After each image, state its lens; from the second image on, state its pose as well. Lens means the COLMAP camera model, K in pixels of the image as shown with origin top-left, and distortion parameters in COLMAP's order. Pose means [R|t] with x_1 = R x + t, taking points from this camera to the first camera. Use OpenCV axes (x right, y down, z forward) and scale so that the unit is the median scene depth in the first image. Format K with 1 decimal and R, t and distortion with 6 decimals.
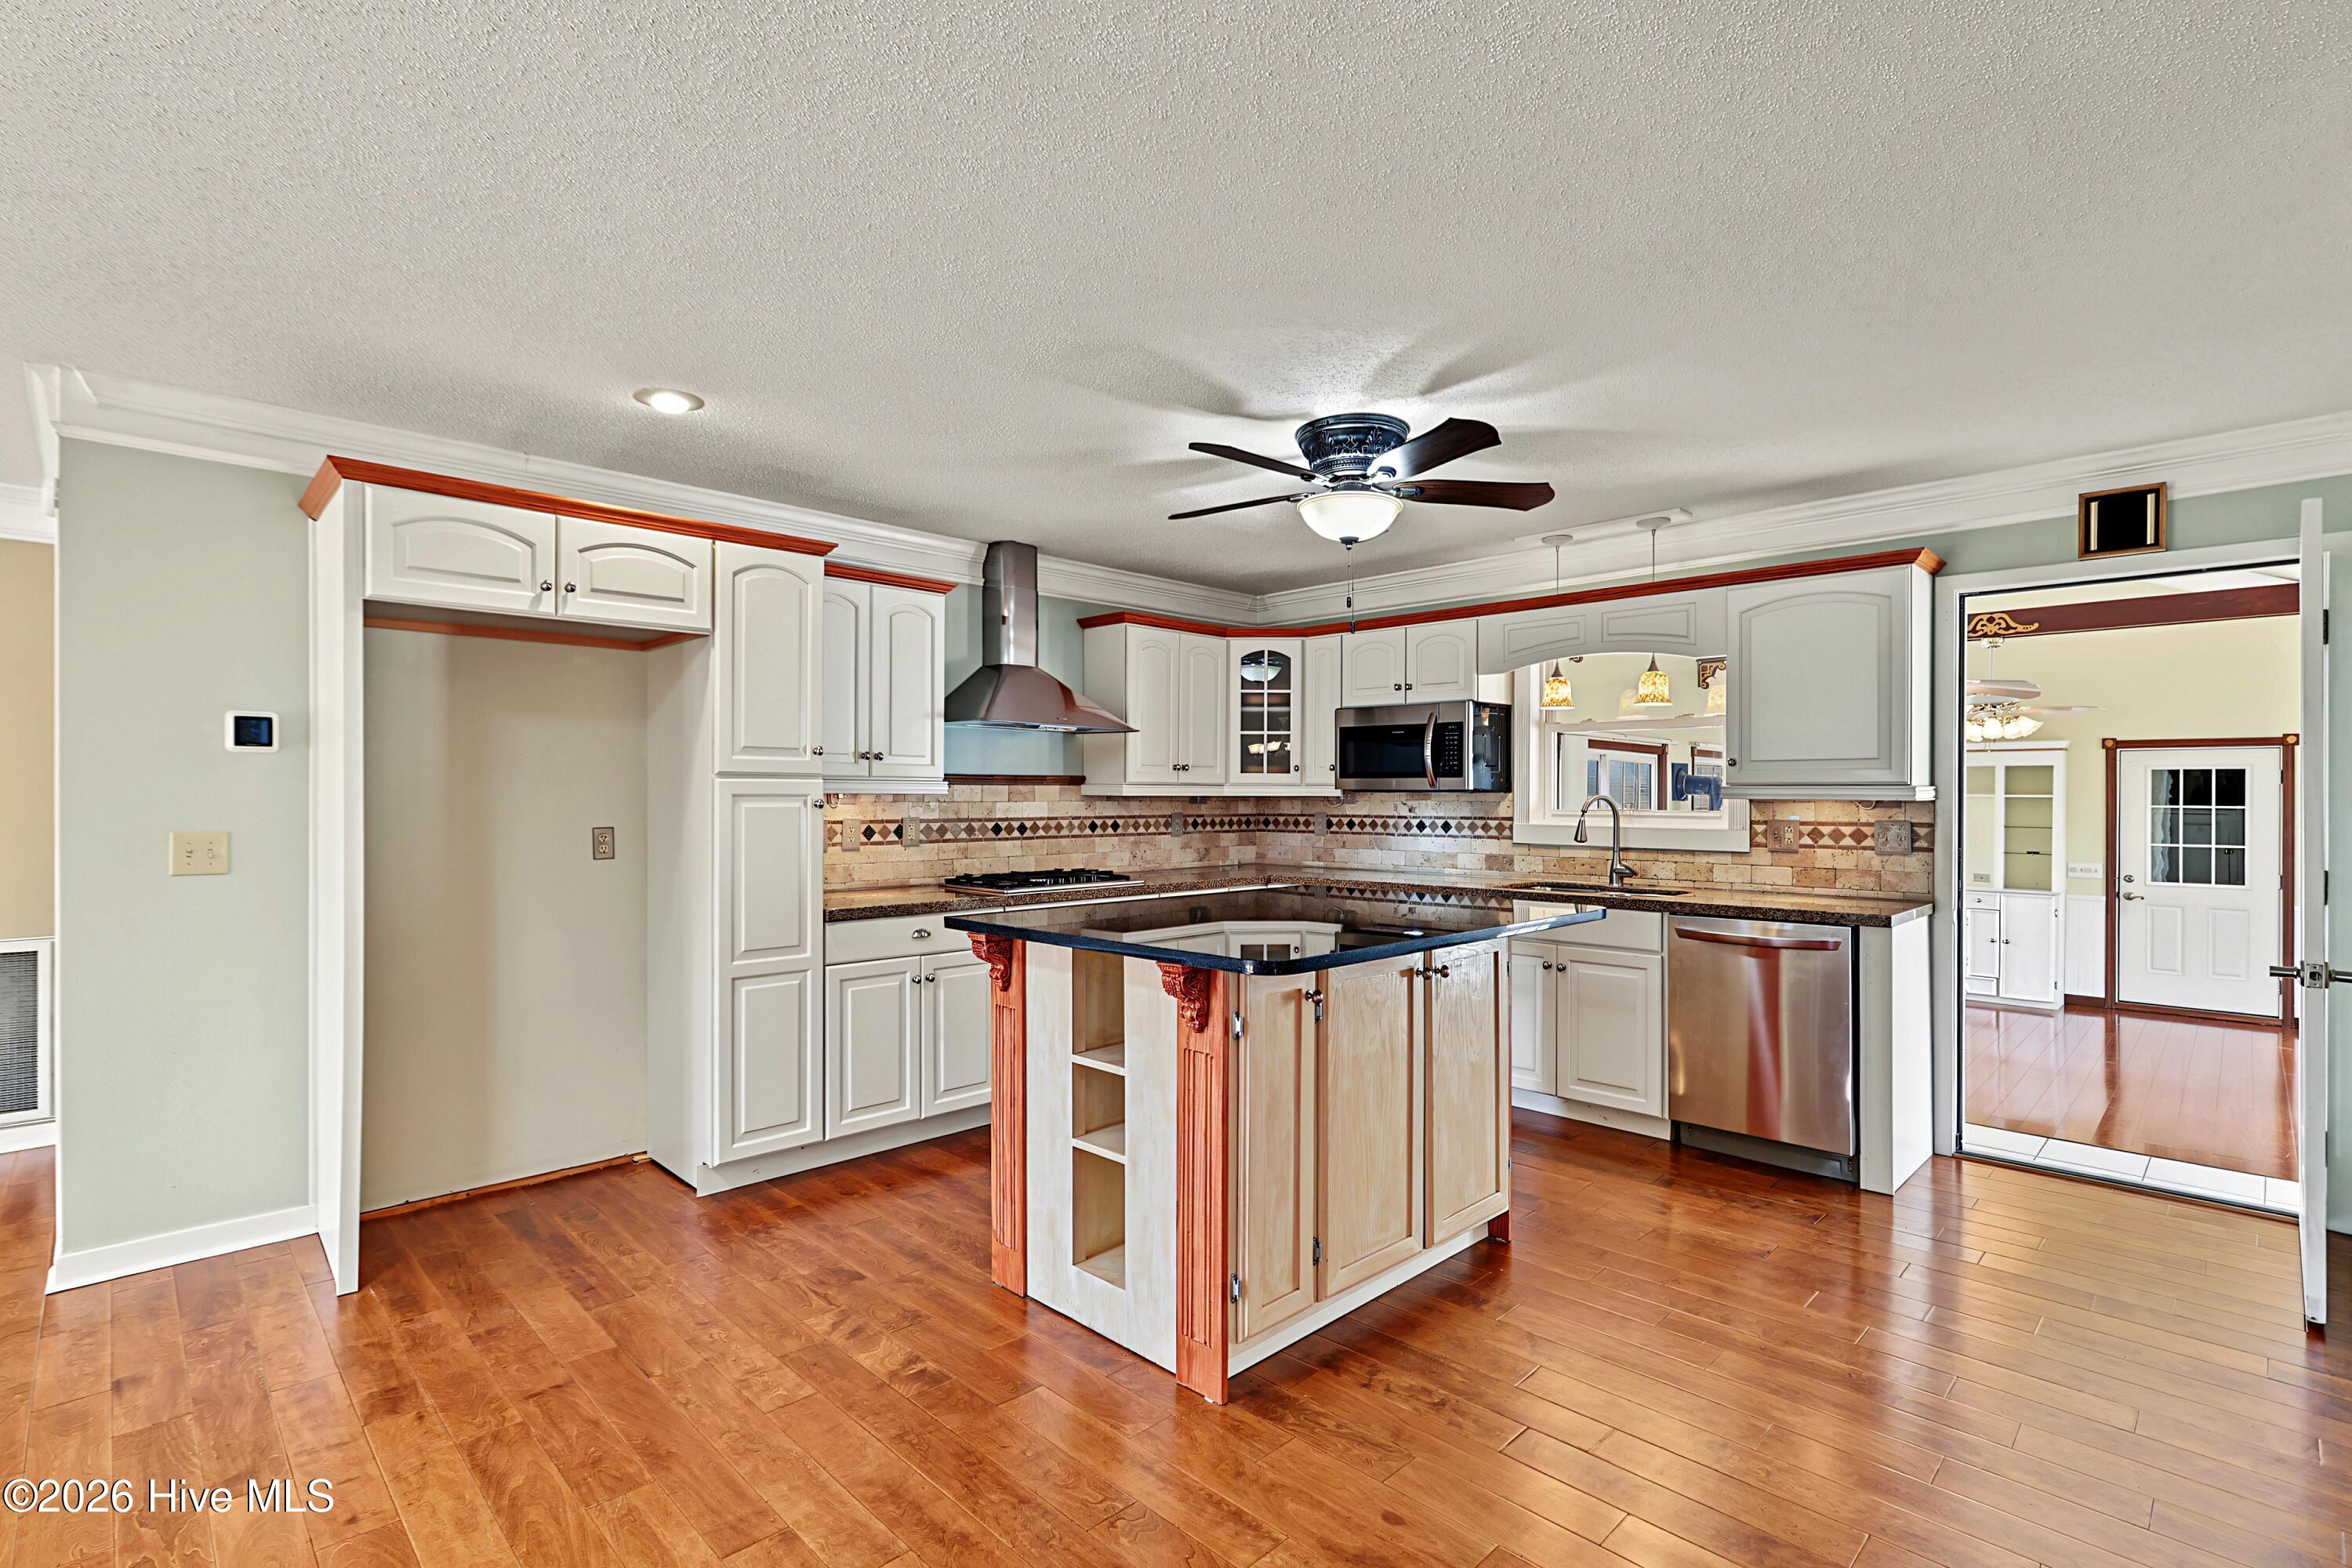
lens RADIAL K [[1054.6, 0, 1176.0], [0, 1054.6, 784.0], [0, 0, 1]] dist [-0.003873, 0.000104]
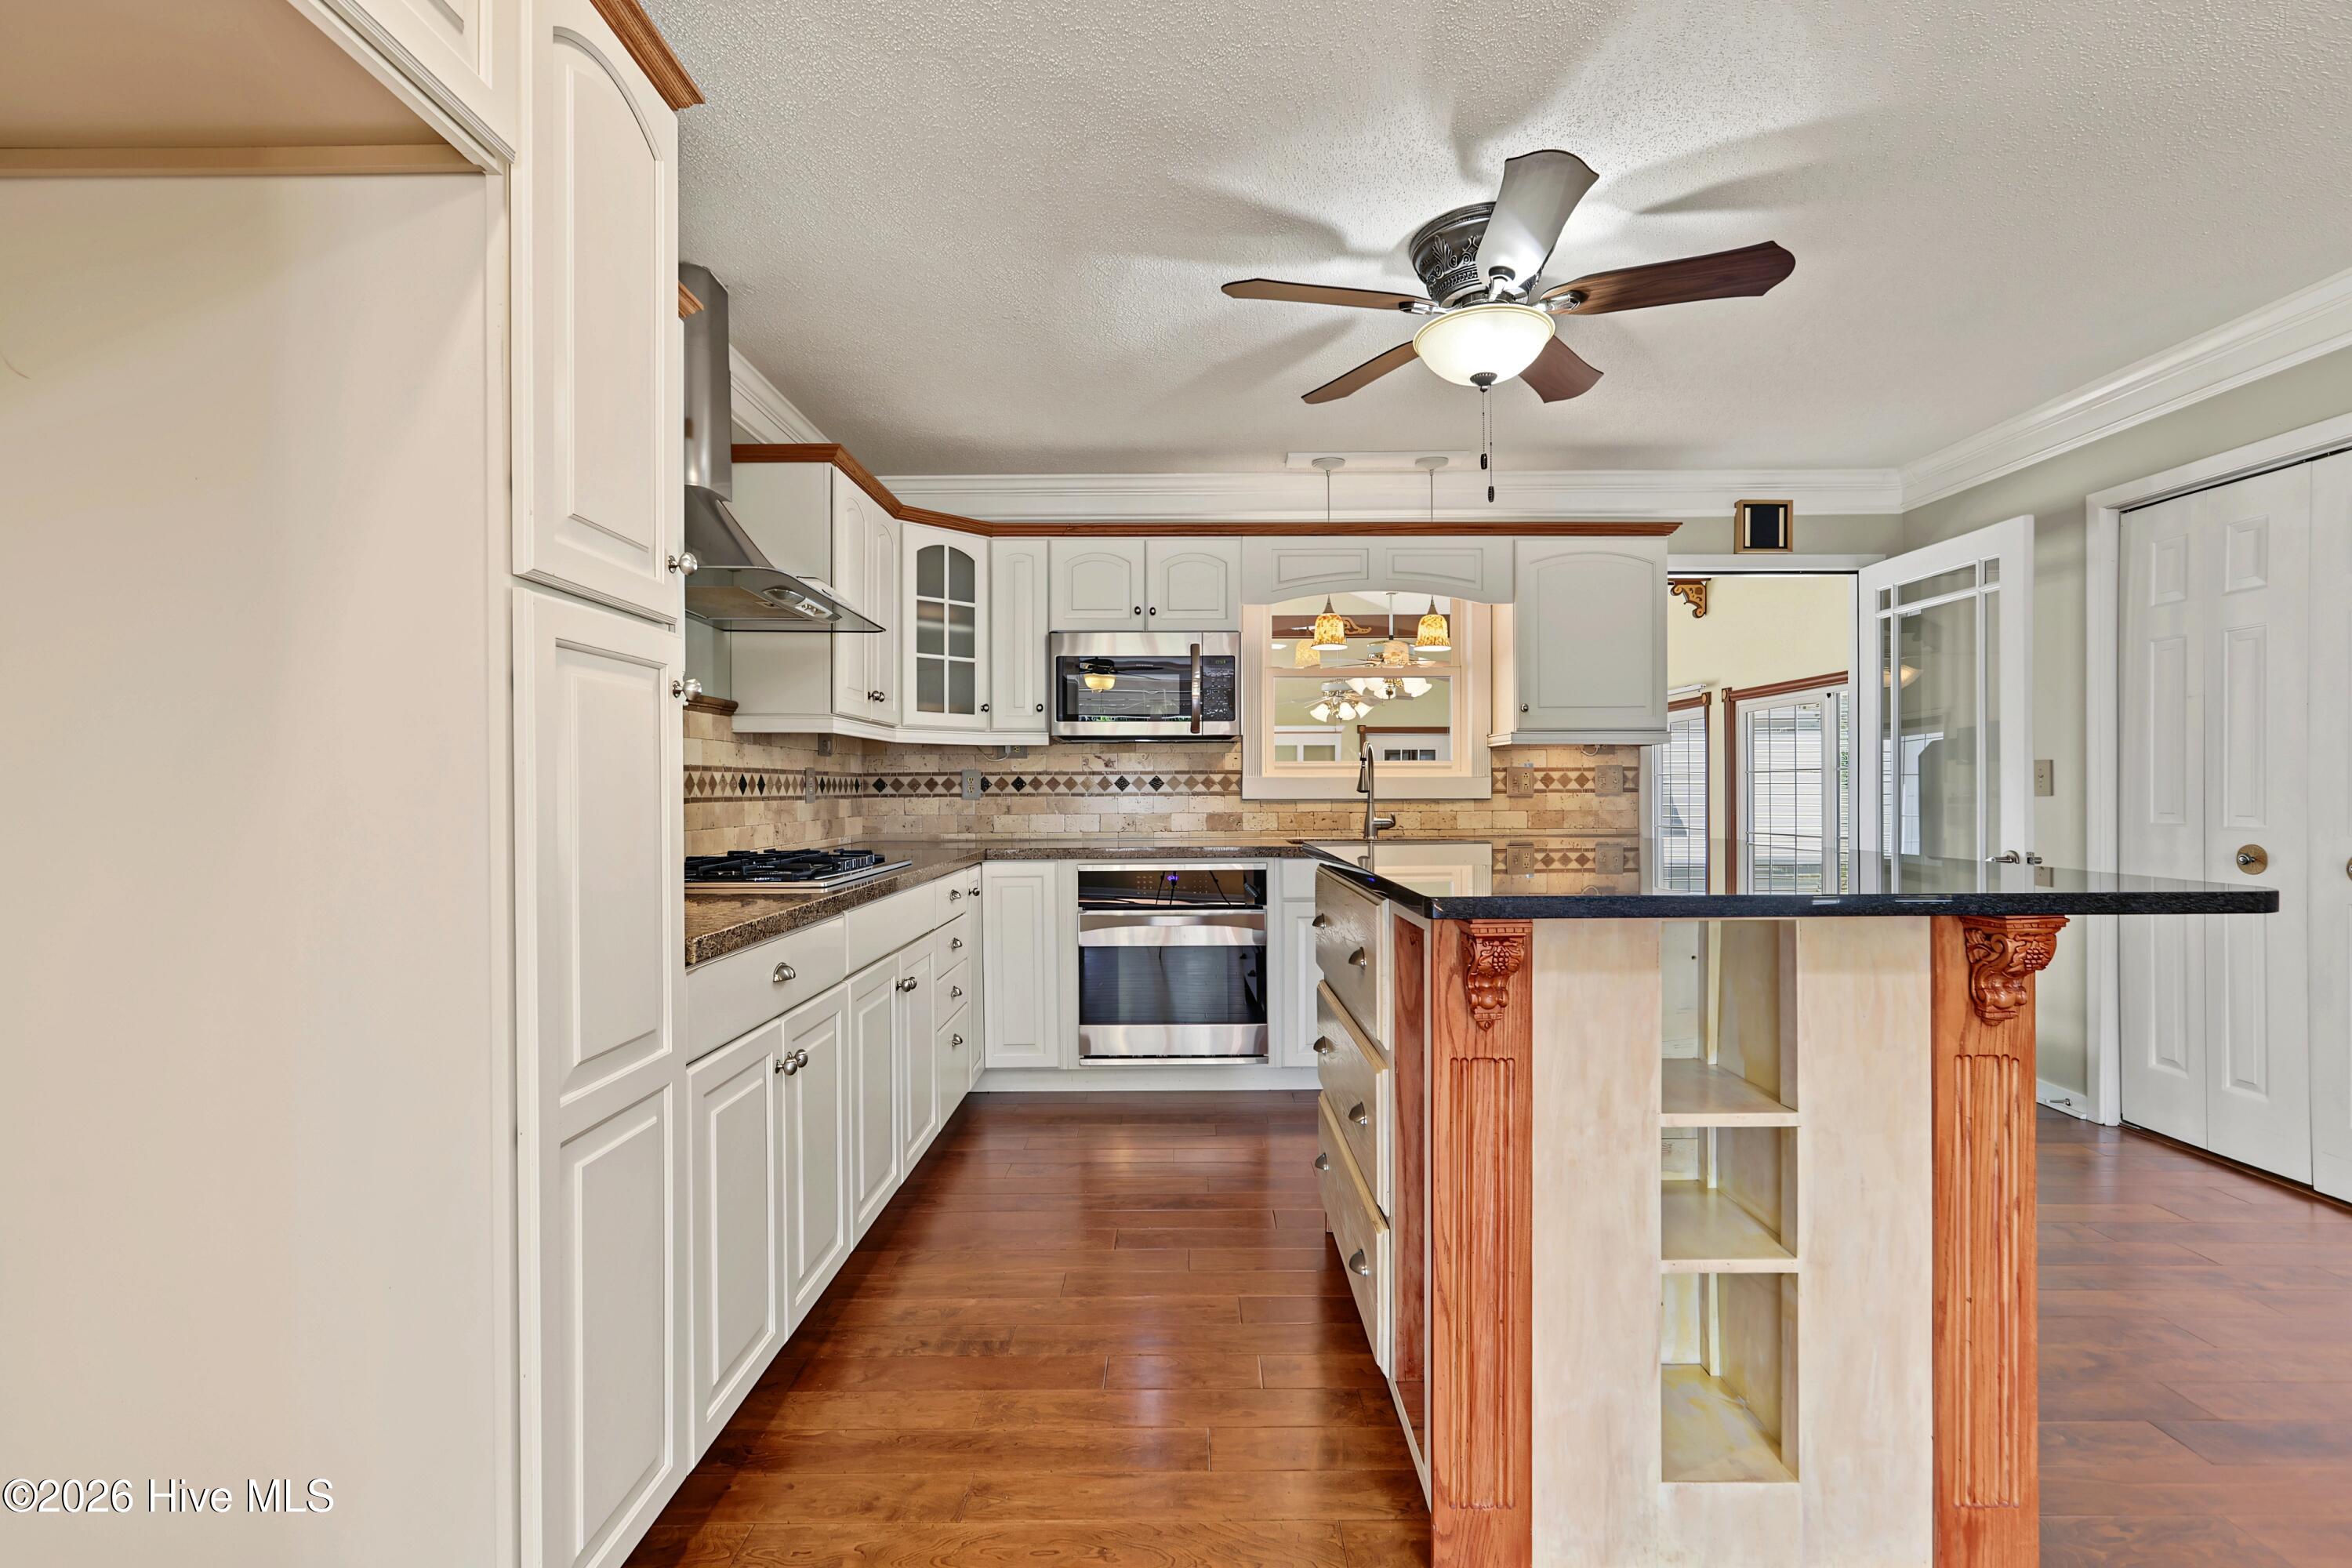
lens RADIAL K [[1053.2, 0, 1025.0], [0, 1053.2, 793.7], [0, 0, 1]] dist [-0.001996, 0.000232]
pose [[0.717383, -0.002185, 0.696675, -0.435686], [-0.001971, 0.999985, 0.005165, 0.047410], [-0.696676, -0.005079, 0.717368, 0.490039]]
